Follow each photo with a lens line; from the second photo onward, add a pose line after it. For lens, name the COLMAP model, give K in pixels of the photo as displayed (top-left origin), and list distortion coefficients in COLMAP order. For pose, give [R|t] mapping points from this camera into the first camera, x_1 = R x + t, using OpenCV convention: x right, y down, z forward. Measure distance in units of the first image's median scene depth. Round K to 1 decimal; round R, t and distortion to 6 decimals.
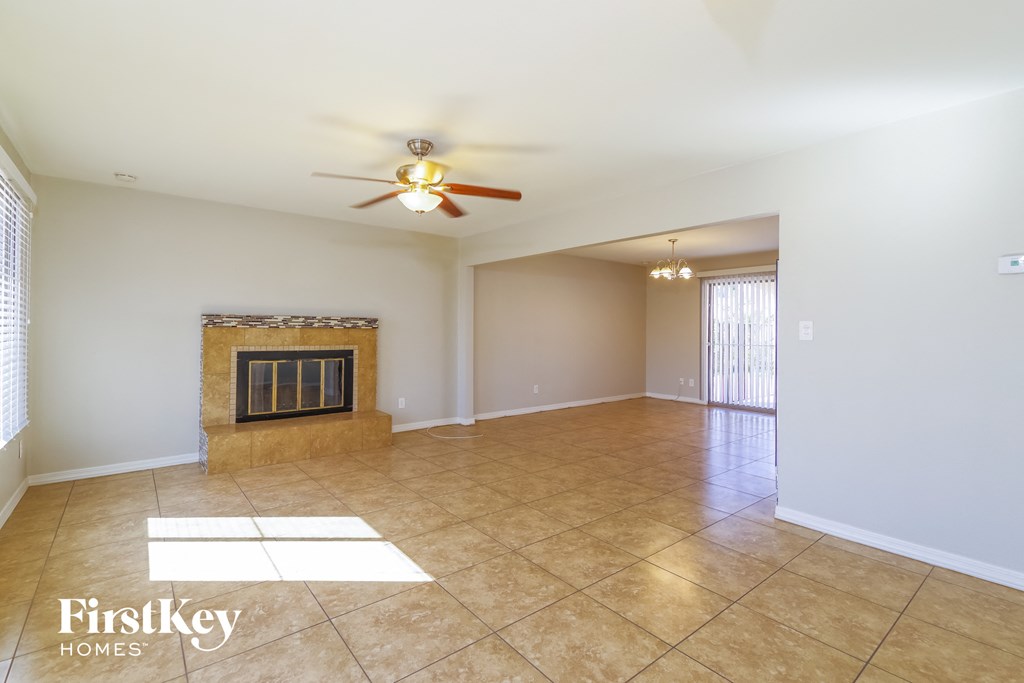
lens RADIAL K [[471.9, 0, 517.5], [0, 471.9, 329.6], [0, 0, 1]] dist [0.012492, -0.000634]
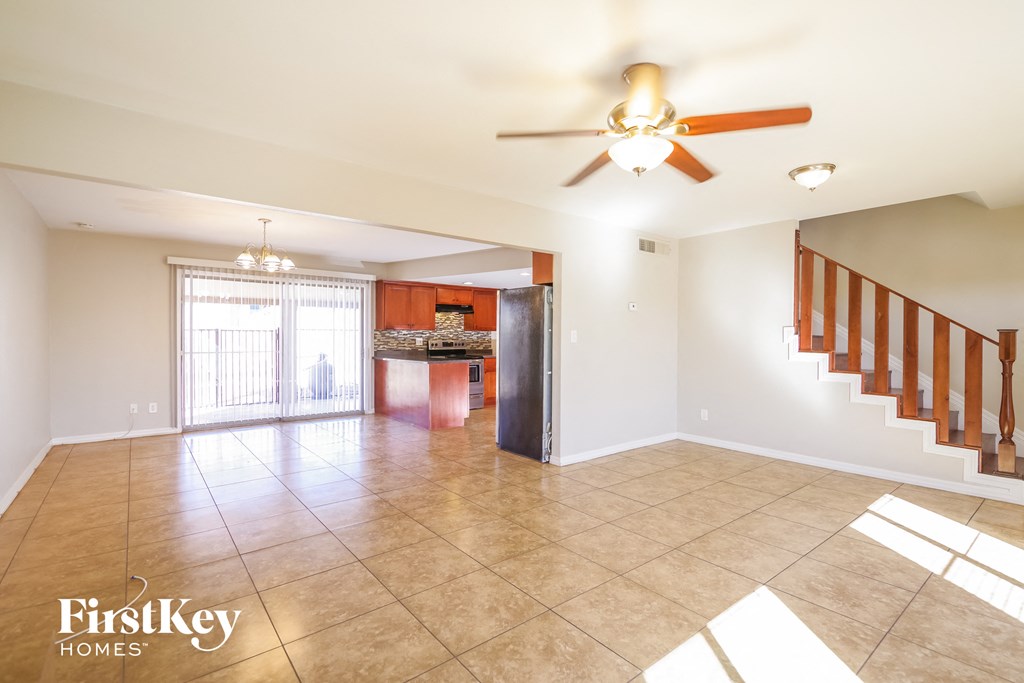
lens RADIAL K [[470.9, 0, 512.0], [0, 470.9, 341.5], [0, 0, 1]] dist [0.009791, -0.007047]
pose [[0.010331, -0.018550, 0.999775, -0.918074], [-0.002316, 0.999825, 0.018575, -0.008621], [-0.999944, -0.002507, 0.010287, 1.183497]]
